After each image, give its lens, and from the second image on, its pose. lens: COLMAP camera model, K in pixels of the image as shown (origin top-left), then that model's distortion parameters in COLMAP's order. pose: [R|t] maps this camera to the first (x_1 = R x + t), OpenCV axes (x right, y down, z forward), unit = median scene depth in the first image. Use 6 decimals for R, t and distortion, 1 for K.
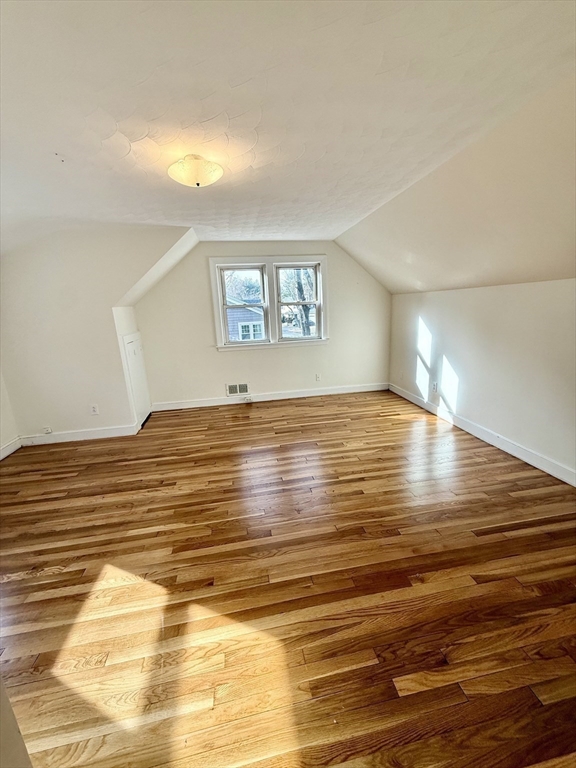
lens RADIAL K [[305.7, 0, 289.9], [0, 305.7, 381.6], [0, 0, 1]] dist [0.000092, 0.000256]
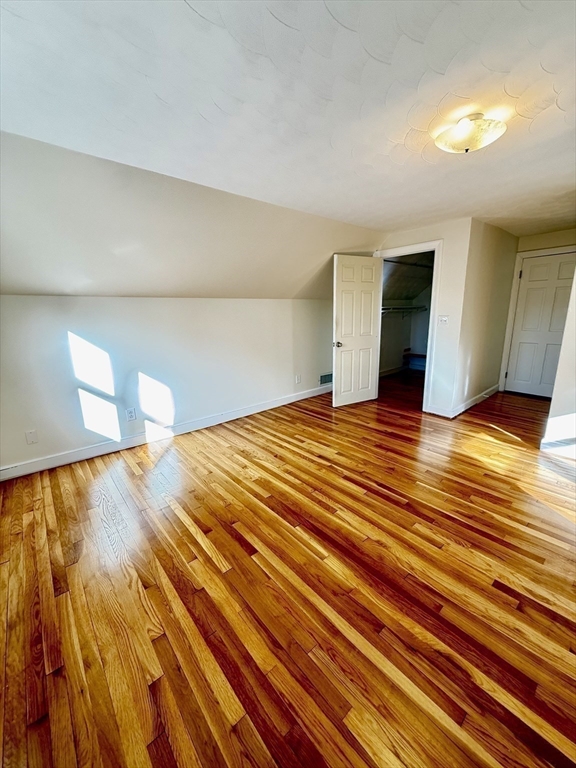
lens RADIAL K [[305.7, 0, 289.9], [0, 305.7, 381.6], [0, 0, 1]] dist [0.000092, 0.000256]
pose [[-0.513411, -0.138520, 0.846889, -0.555736], [0.244512, 0.922364, 0.299095, -0.269602], [-0.822571, 0.360633, -0.439682, 1.298029]]
